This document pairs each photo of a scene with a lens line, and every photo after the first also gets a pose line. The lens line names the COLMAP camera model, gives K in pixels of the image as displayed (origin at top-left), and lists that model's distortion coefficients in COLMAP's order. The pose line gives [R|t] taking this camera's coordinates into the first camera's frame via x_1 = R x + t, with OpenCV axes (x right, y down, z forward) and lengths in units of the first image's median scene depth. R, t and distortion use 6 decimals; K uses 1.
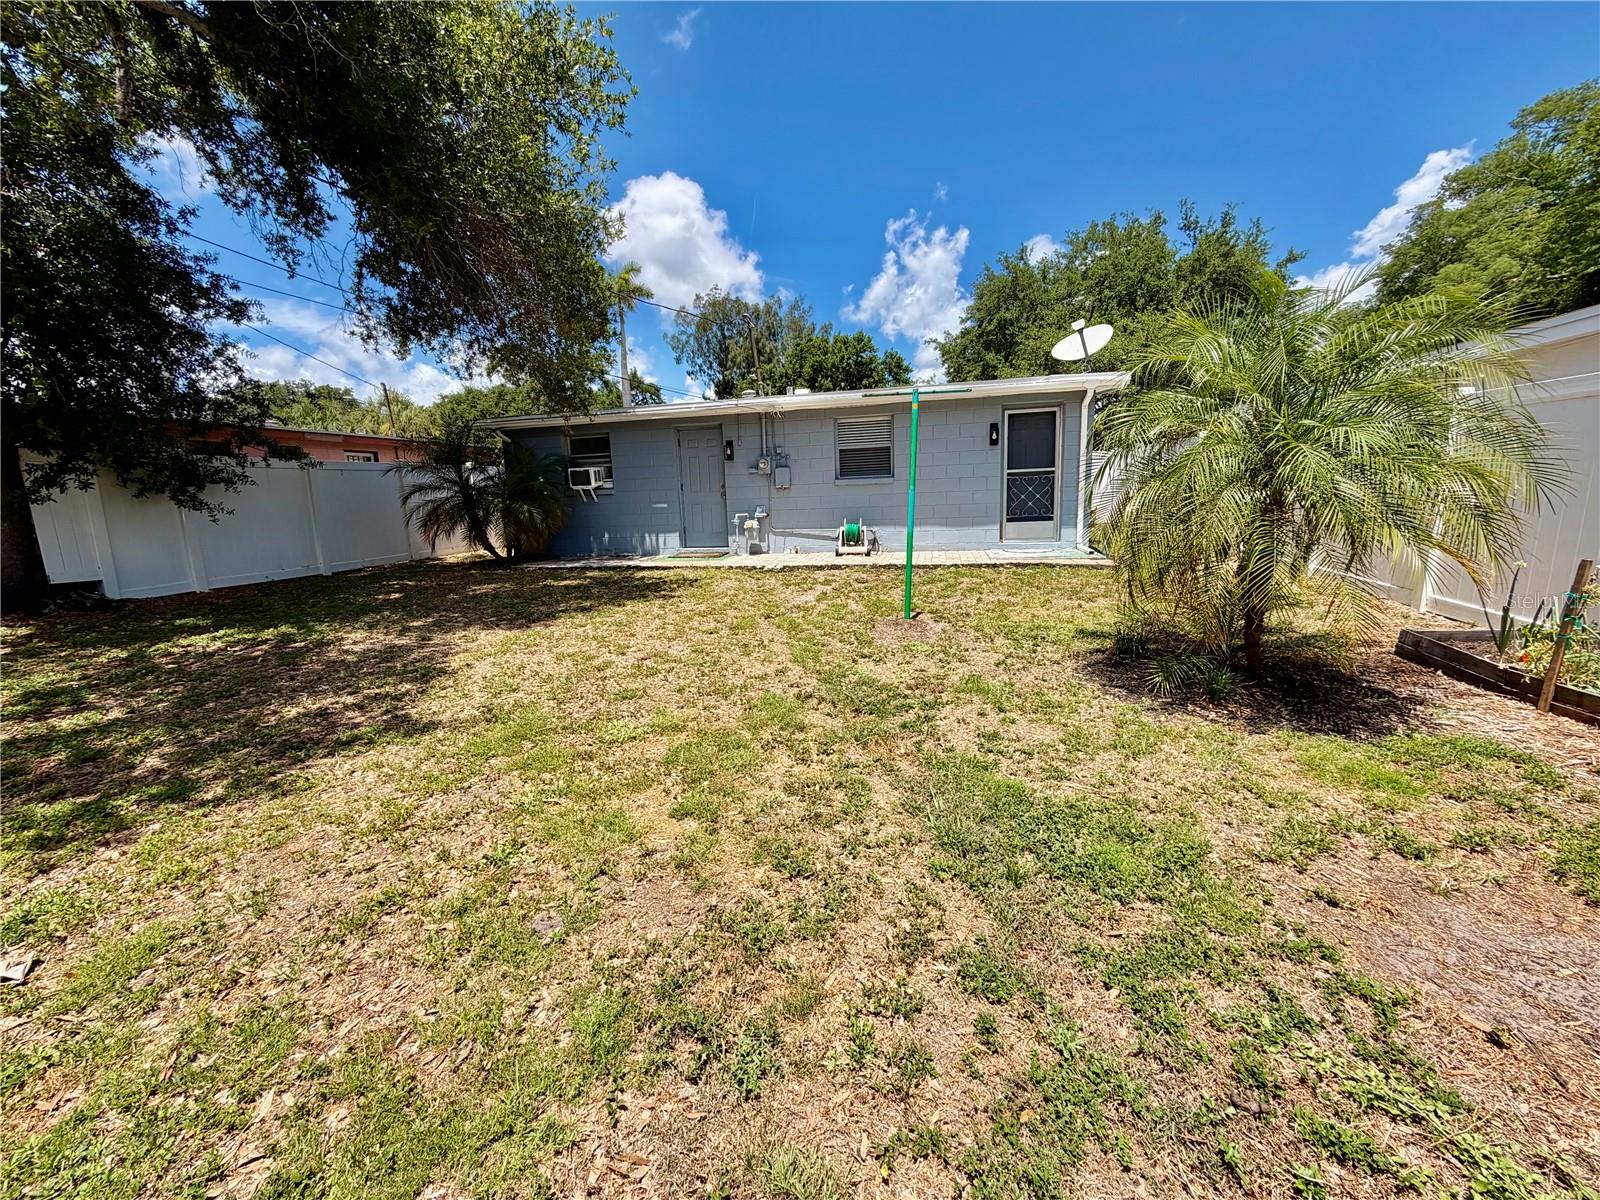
lens RADIAL K [[638.5, 0, 795.6], [0, 638.5, 599.6], [0, 0, 1]] dist [-0.001241, 0.000055]
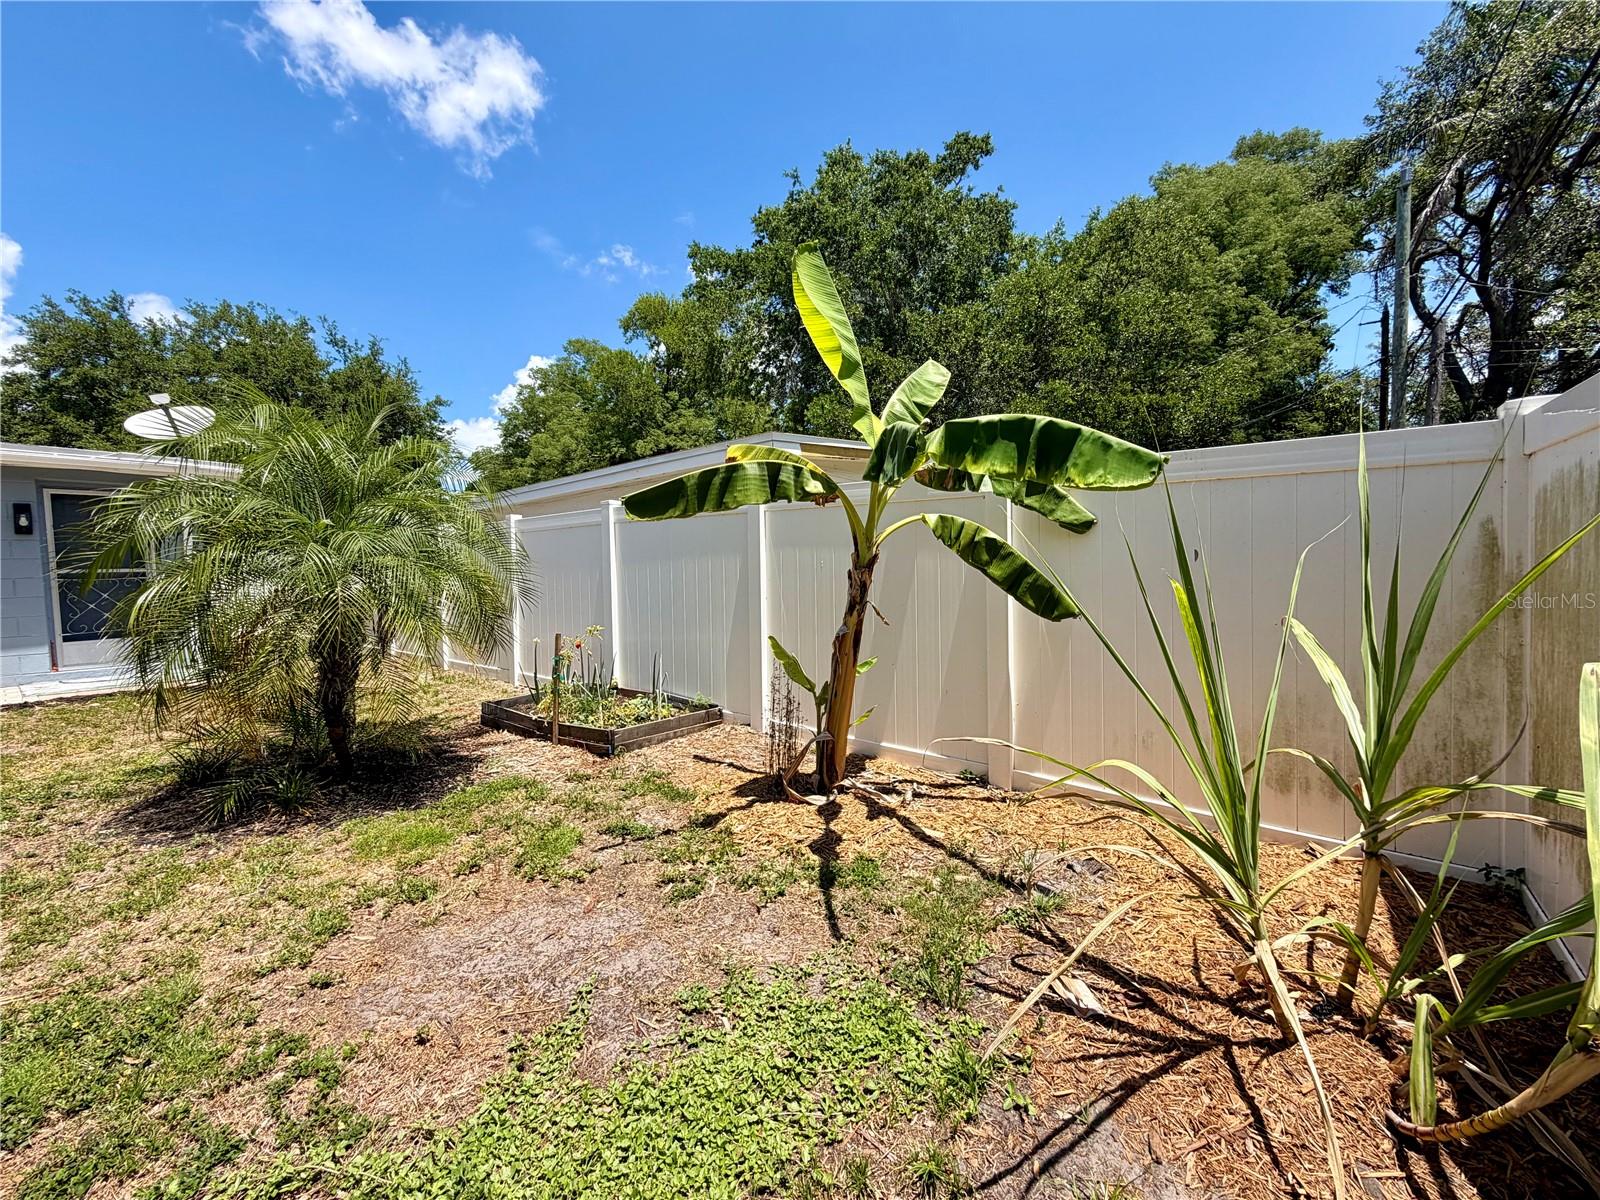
lens RADIAL K [[638.5, 0, 794.5], [0, 638.5, 602.8], [0, 0, 1]] dist [-0.001241, 0.000055]
pose [[0.440096, -0.018821, 0.897753, 0.085111], [0.165719, 0.984309, -0.060603, 0.021435], [-0.882526, 0.175446, 0.436310, -0.055079]]
